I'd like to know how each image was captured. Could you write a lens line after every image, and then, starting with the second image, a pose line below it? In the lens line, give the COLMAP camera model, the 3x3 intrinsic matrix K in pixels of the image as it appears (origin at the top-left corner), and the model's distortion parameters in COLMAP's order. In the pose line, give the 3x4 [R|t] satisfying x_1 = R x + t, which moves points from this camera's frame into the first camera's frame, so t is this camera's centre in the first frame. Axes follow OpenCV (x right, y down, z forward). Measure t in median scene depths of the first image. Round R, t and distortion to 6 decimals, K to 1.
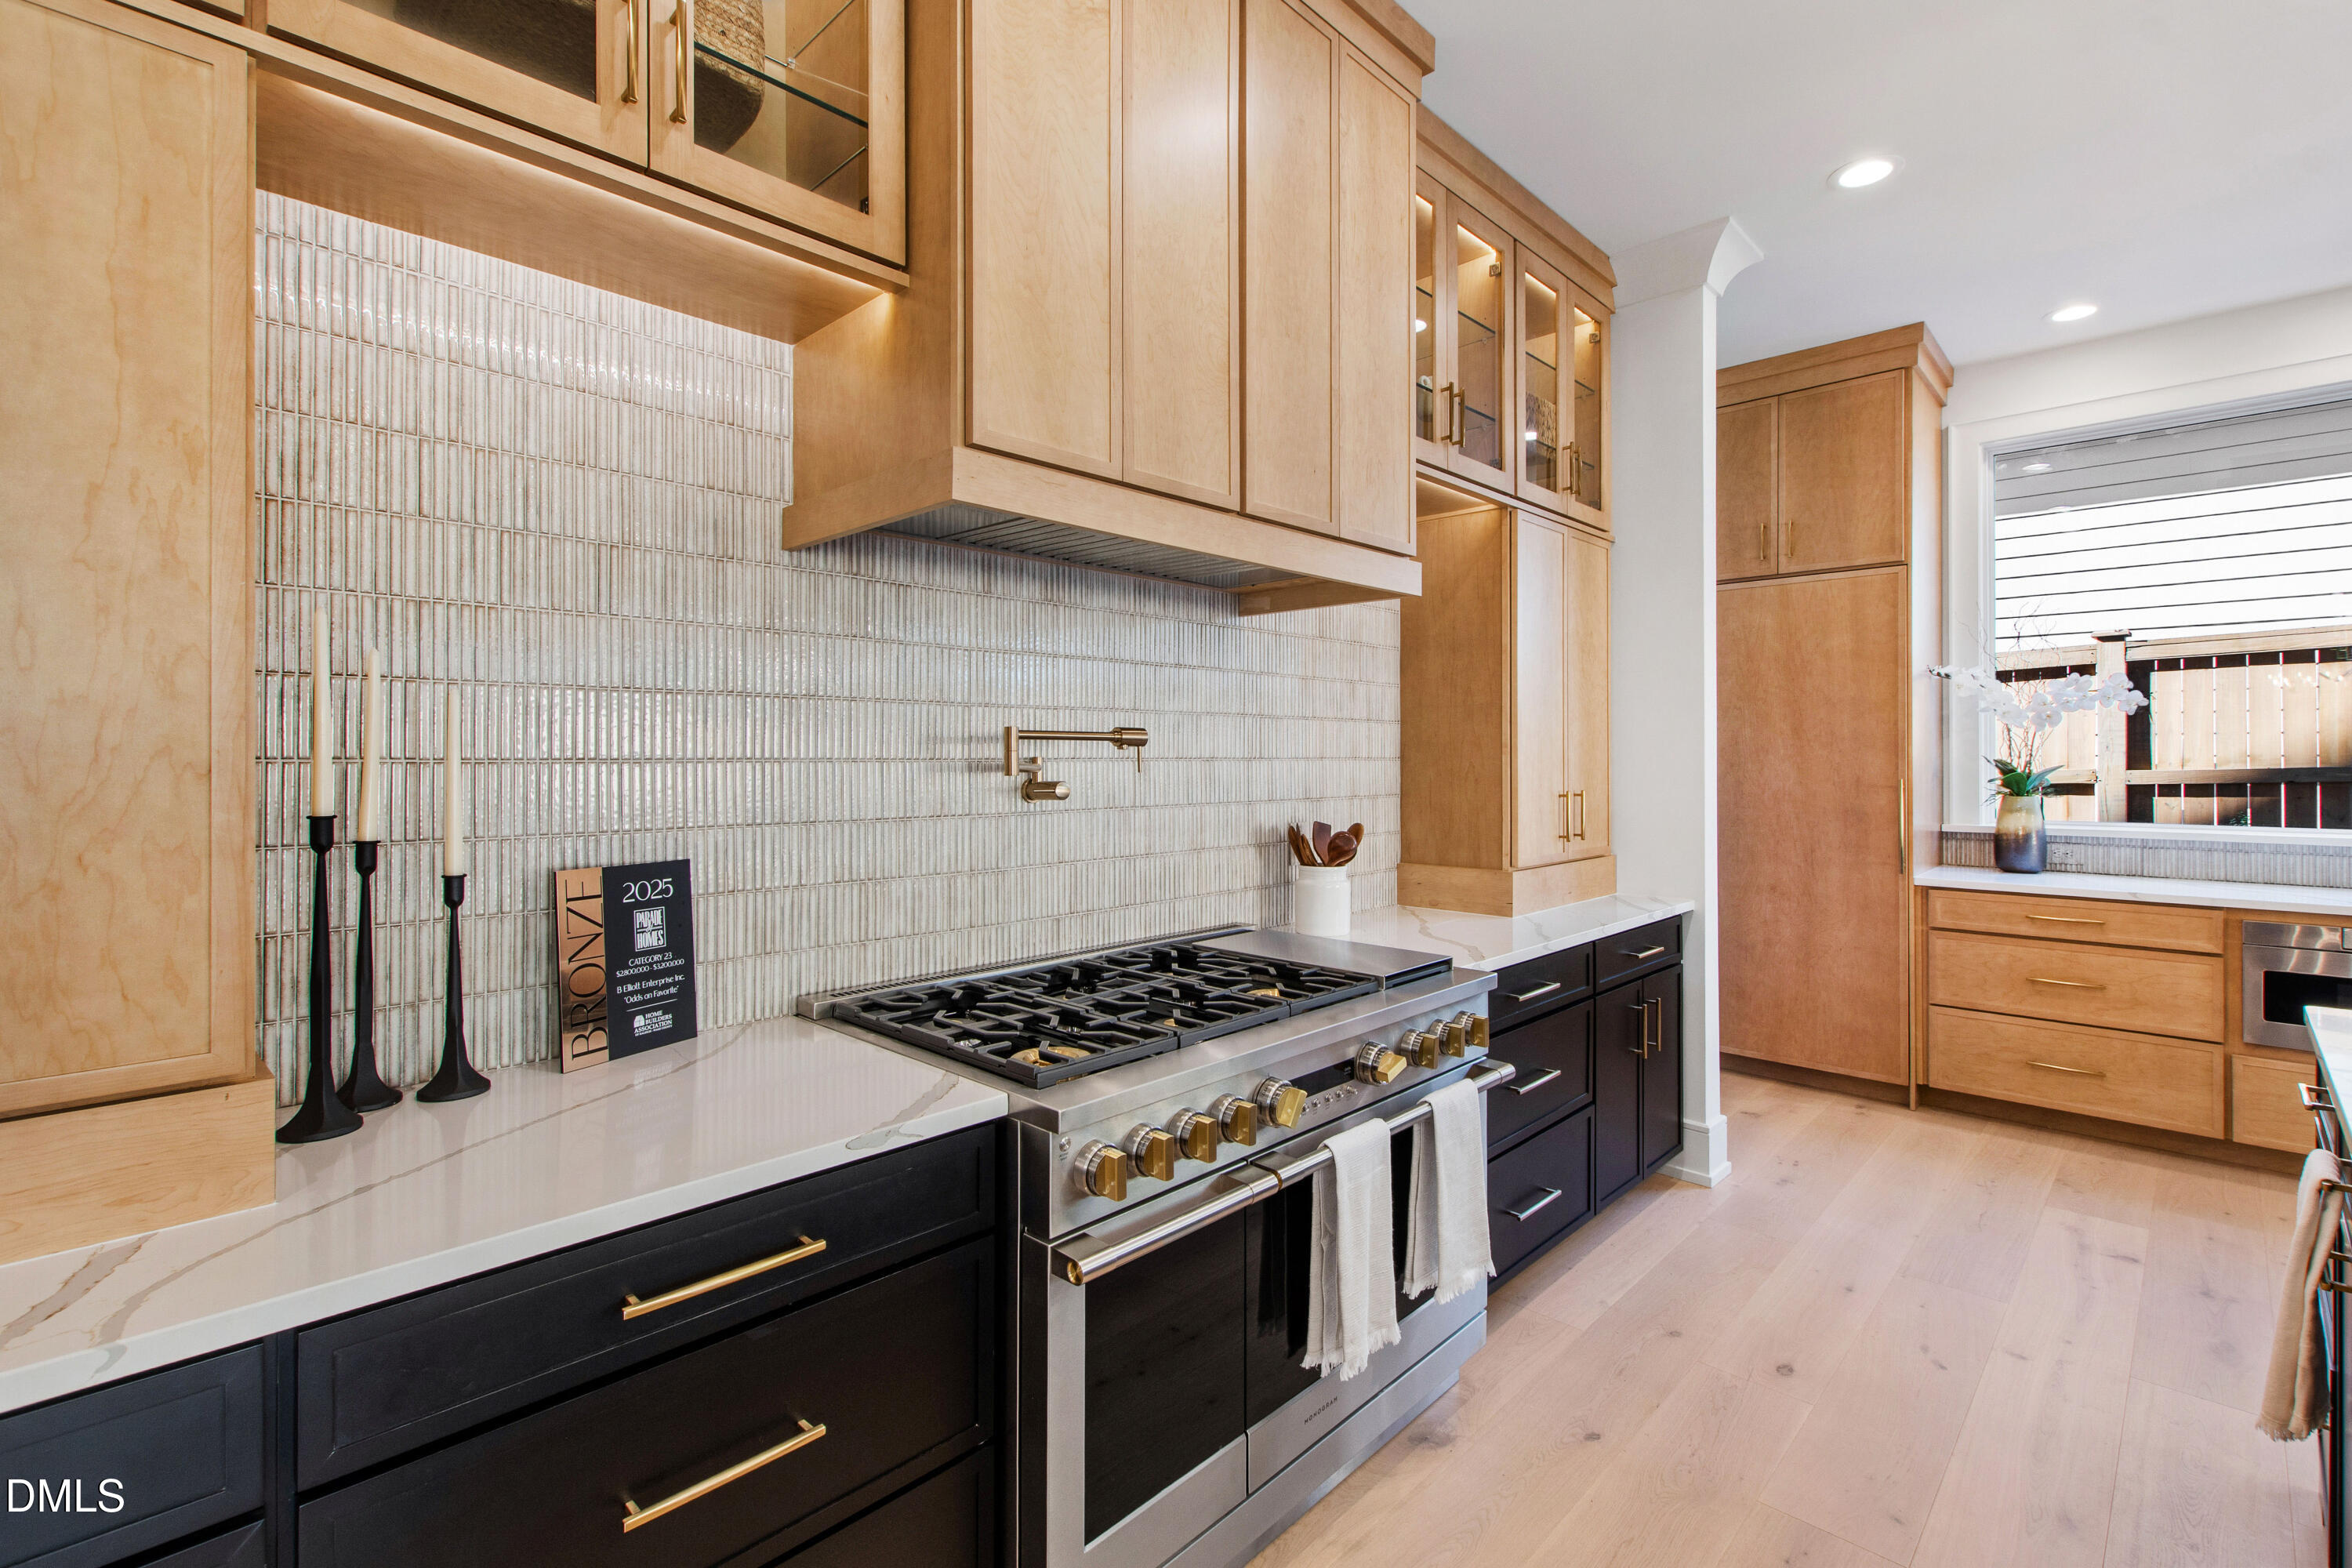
lens RADIAL K [[1035.7, 0, 1183.7], [0, 1035.7, 733.5], [0, 0, 1]] dist [0.000742, 0.000118]
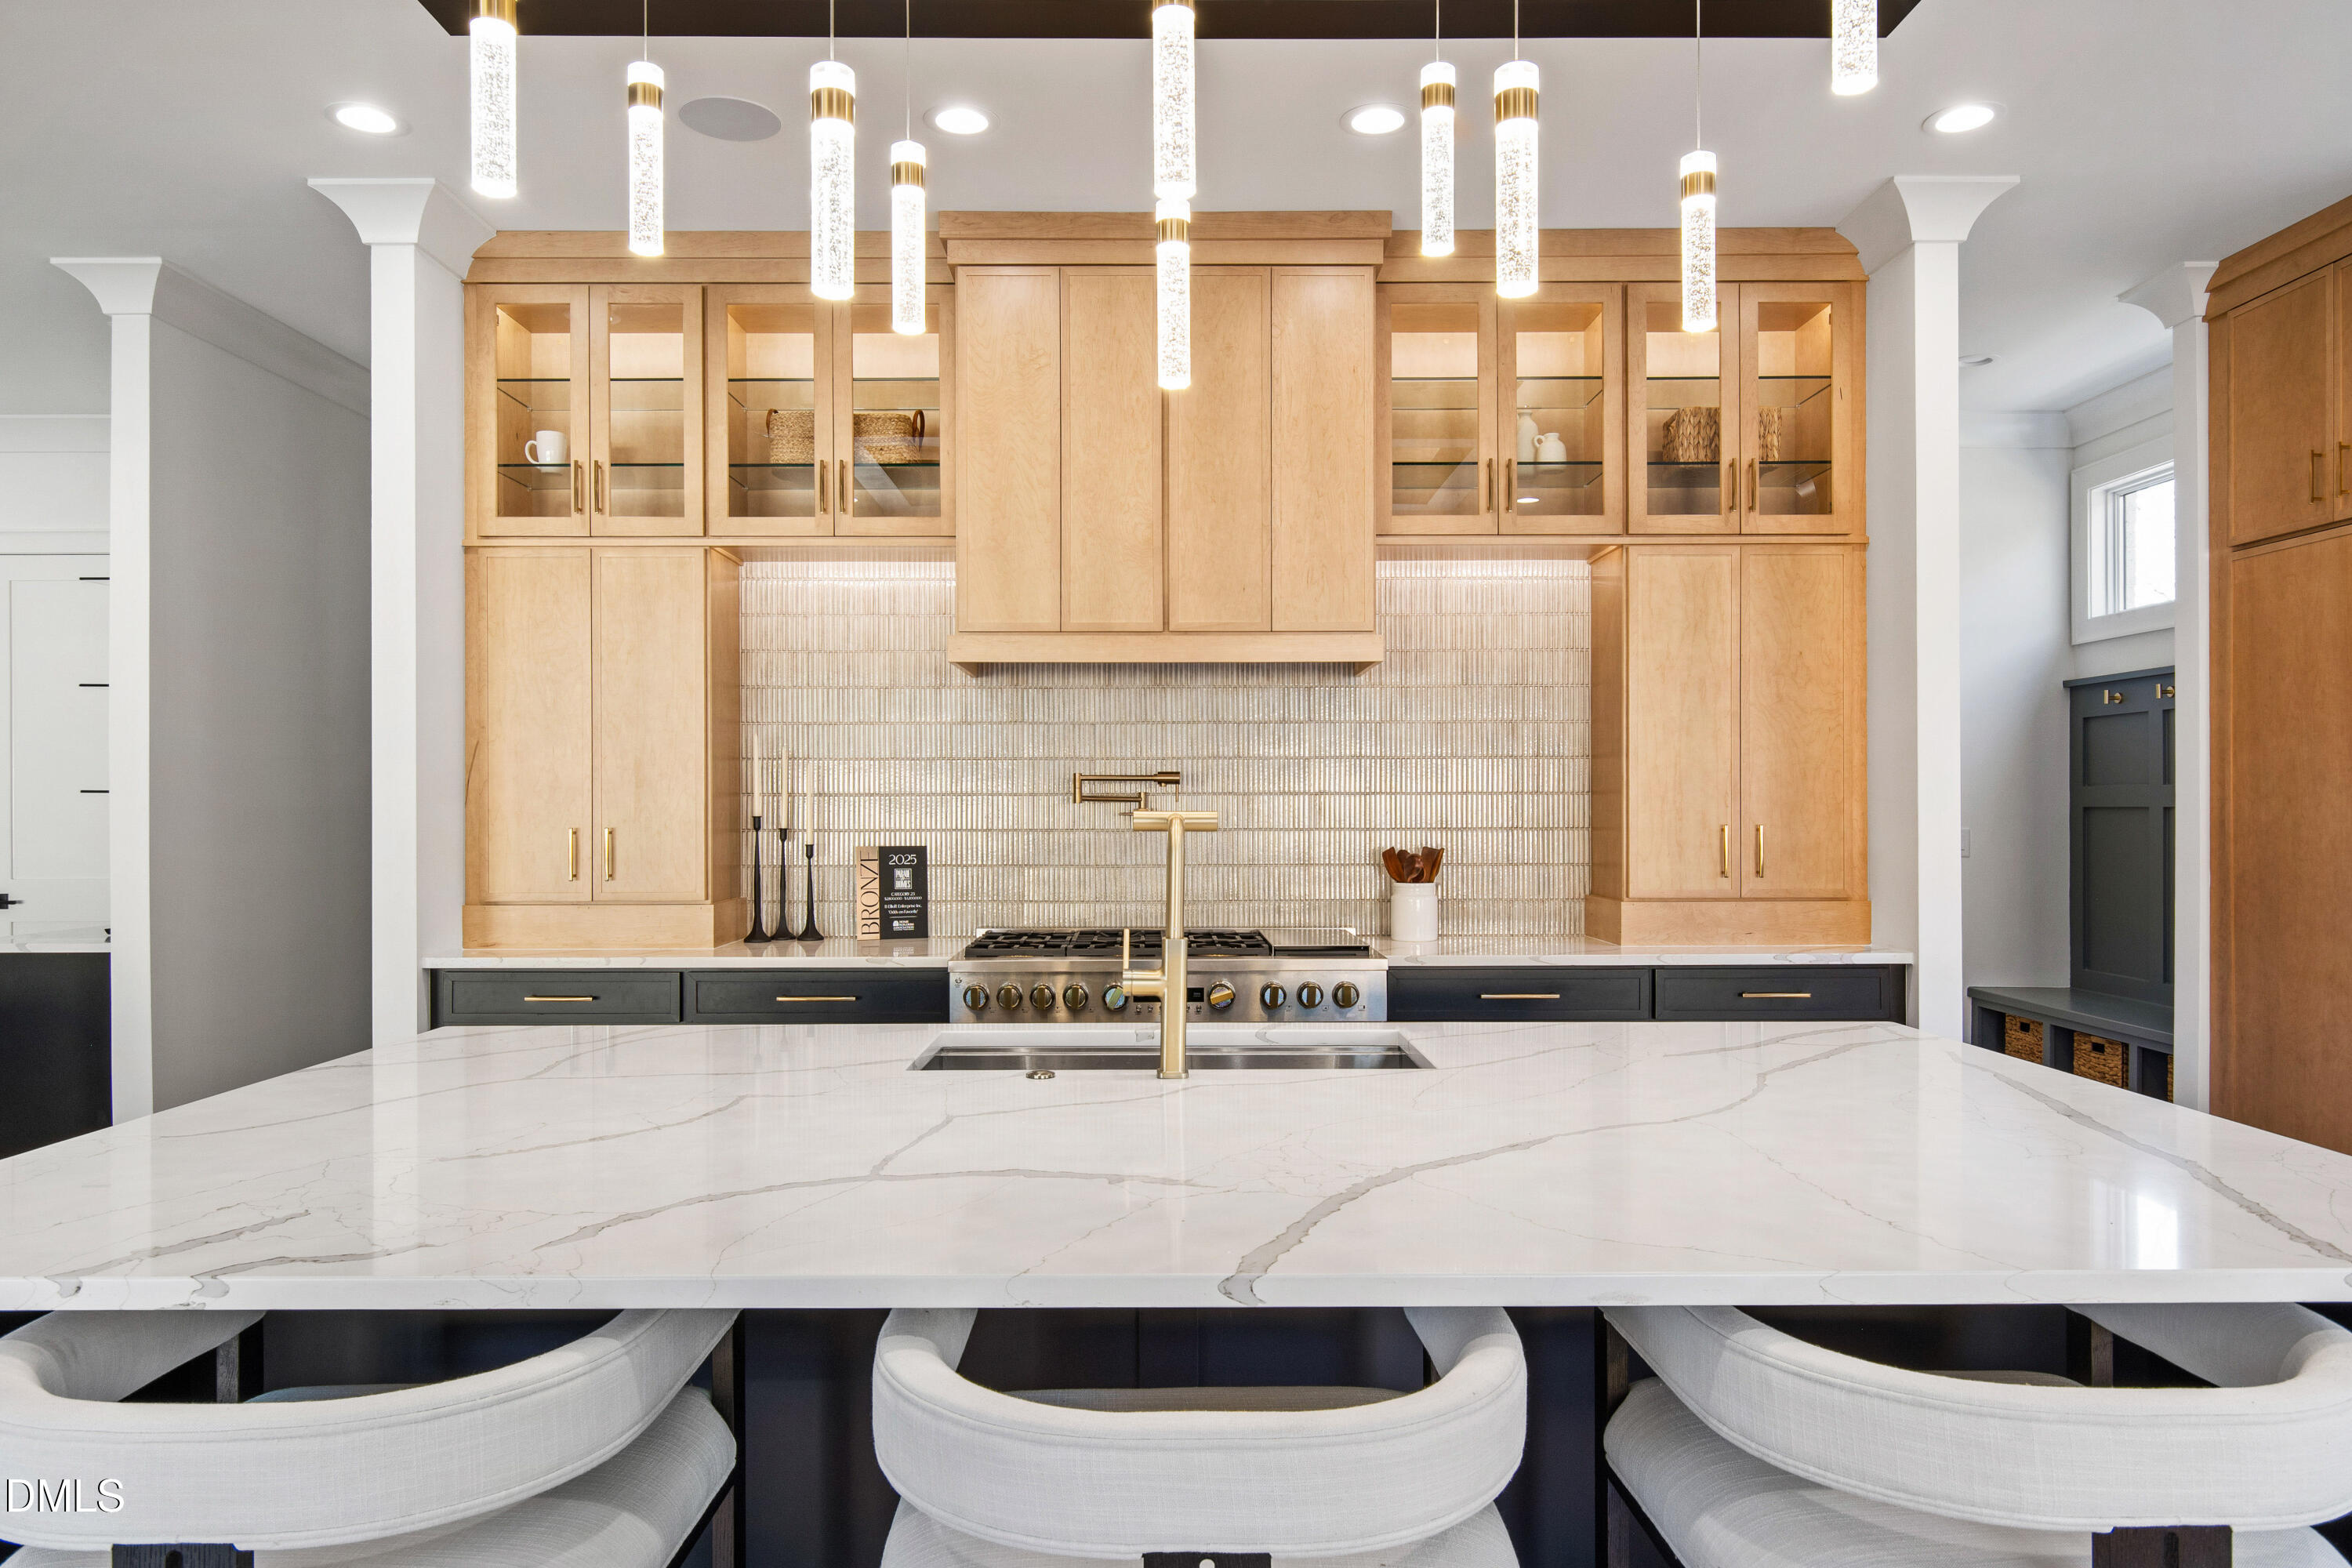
lens RADIAL K [[1450.2, 0, 1176.0], [0, 1450.2, 784.0], [0, 0, 1]] dist [0.003271, 0.001296]
pose [[0.706334, -0.012629, -0.707766, 1.668573], [0.018292, 0.999833, 0.000415, 0.013290], [0.707643, -0.013240, 0.706447, -0.542498]]
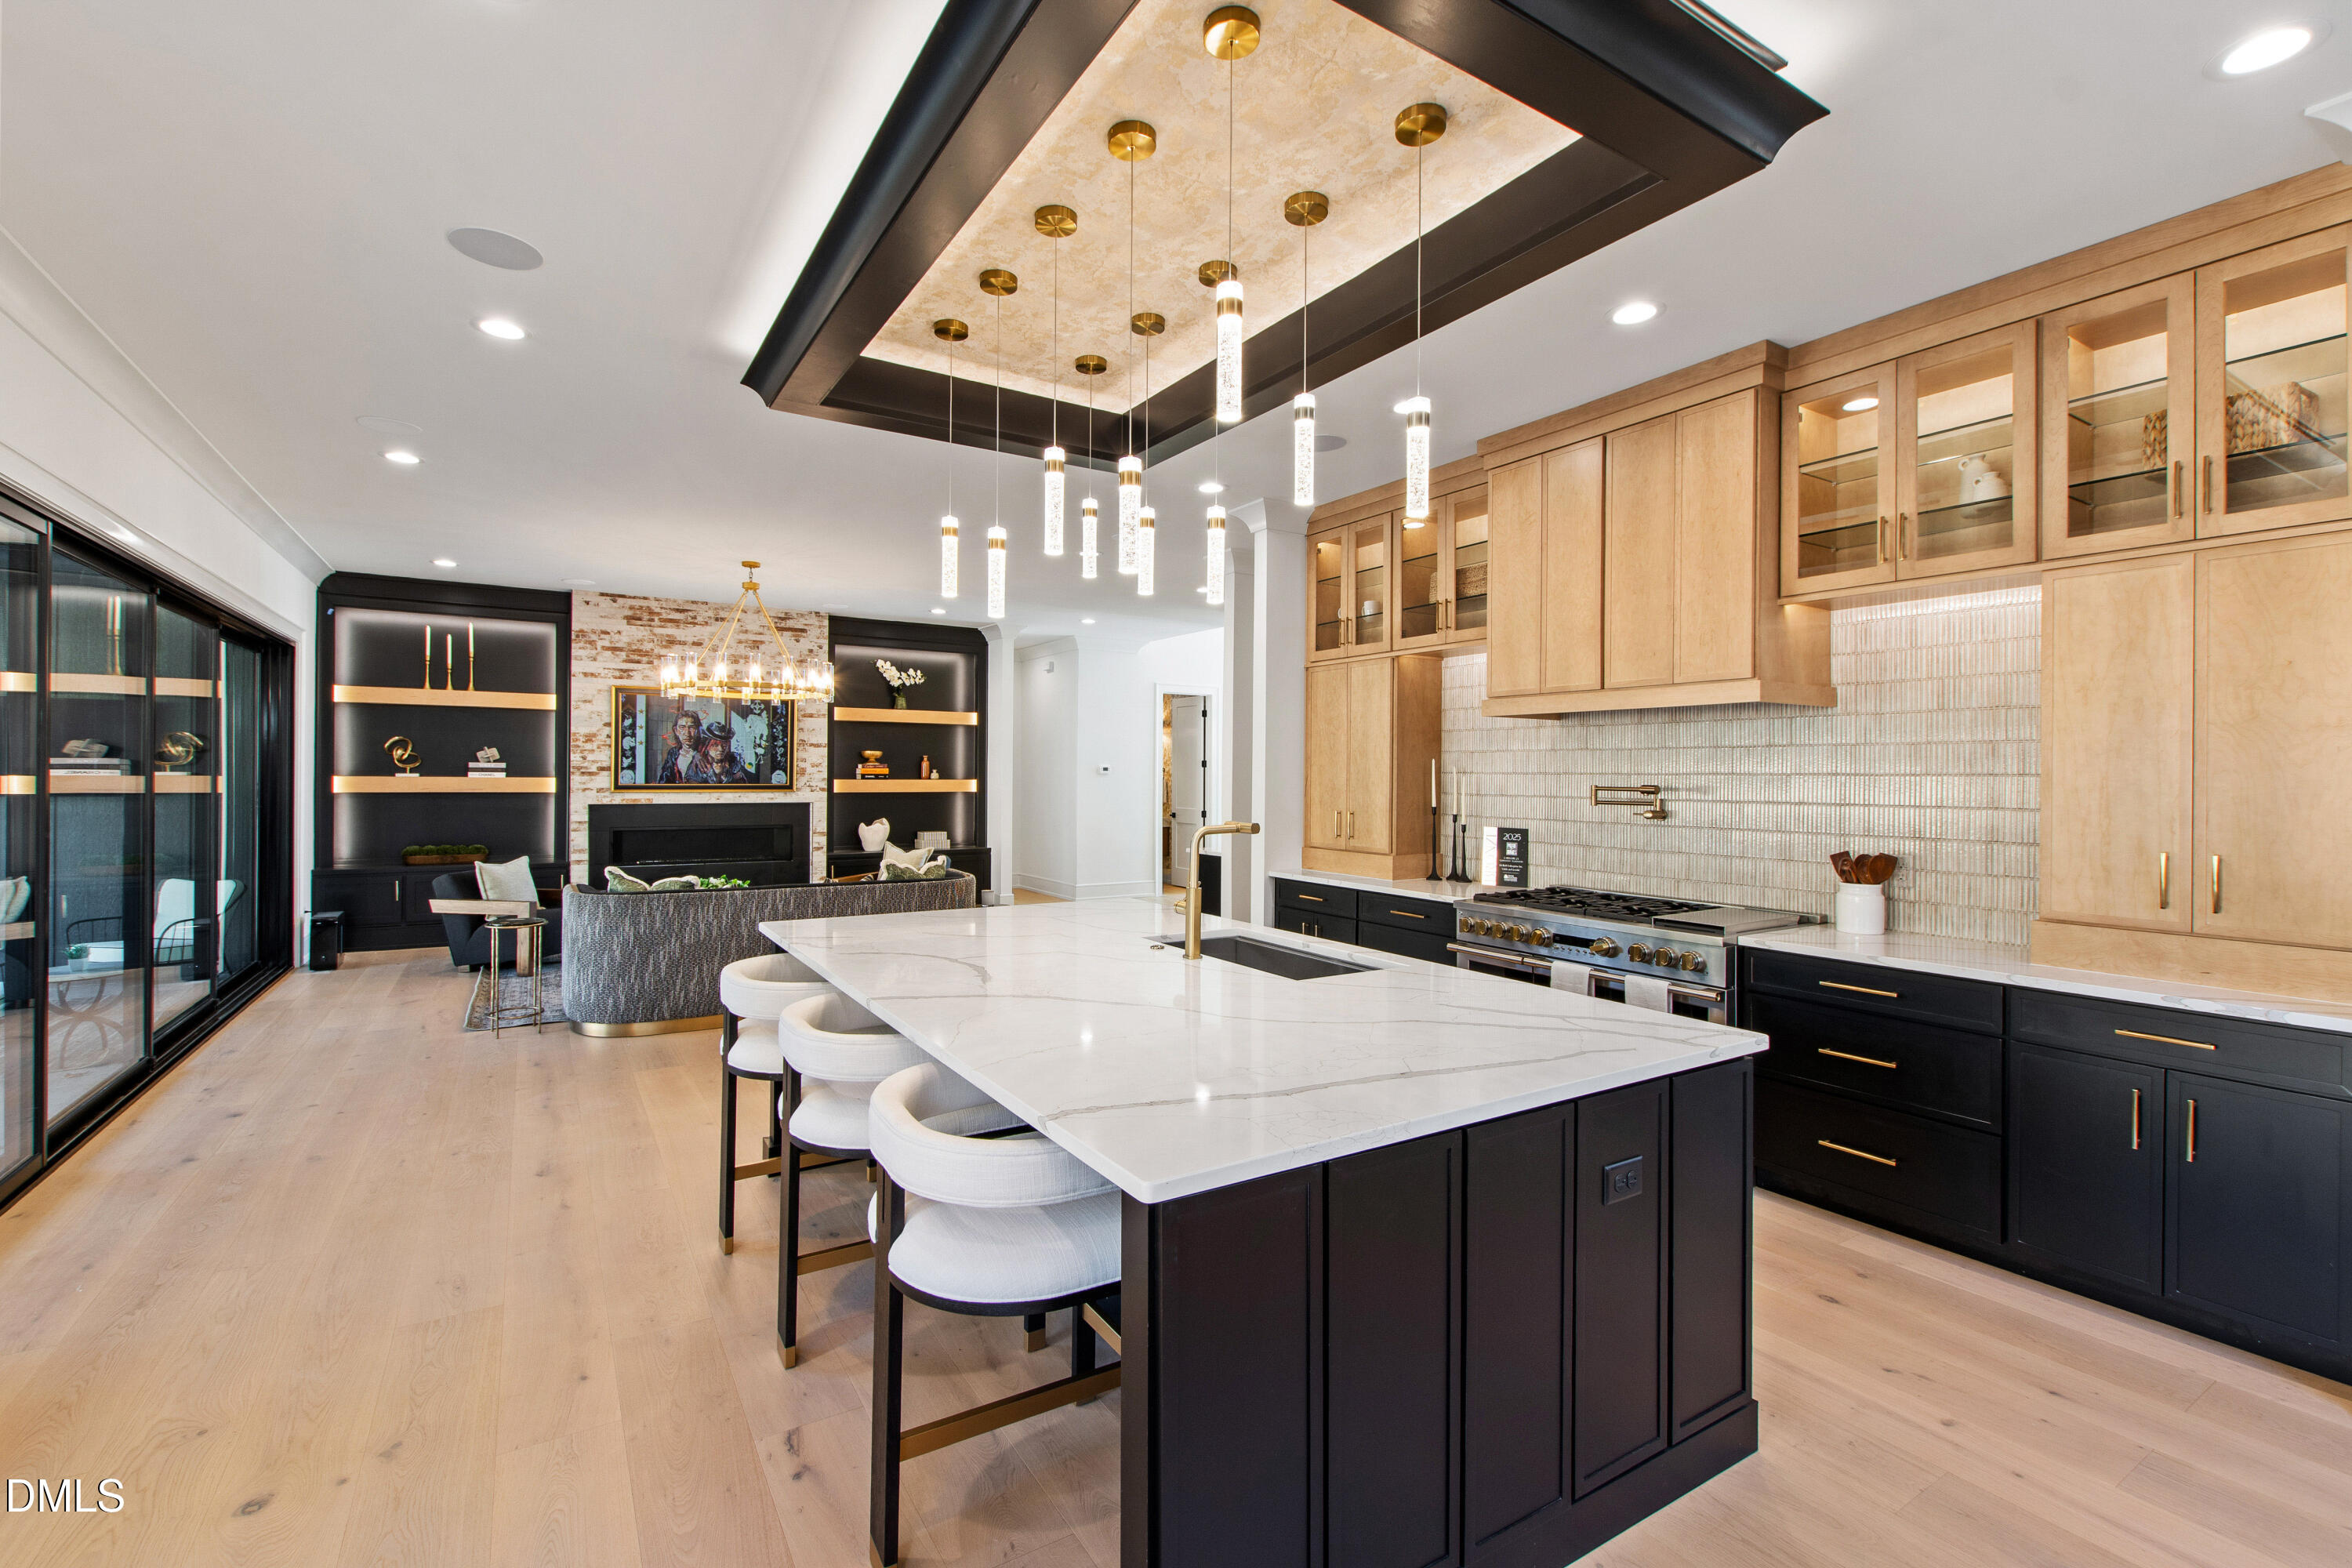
lens RADIAL K [[1033.8, 0, 1176.0], [0, 1033.8, 784.0], [0, 0, 1]] dist [0.001709, 0.000258]
pose [[-0.238157, 0.005458, -0.971211, 2.562671], [0.009847, 0.999946, 0.003205, -0.028180], [0.971177, -0.008800, -0.238198, 0.690738]]
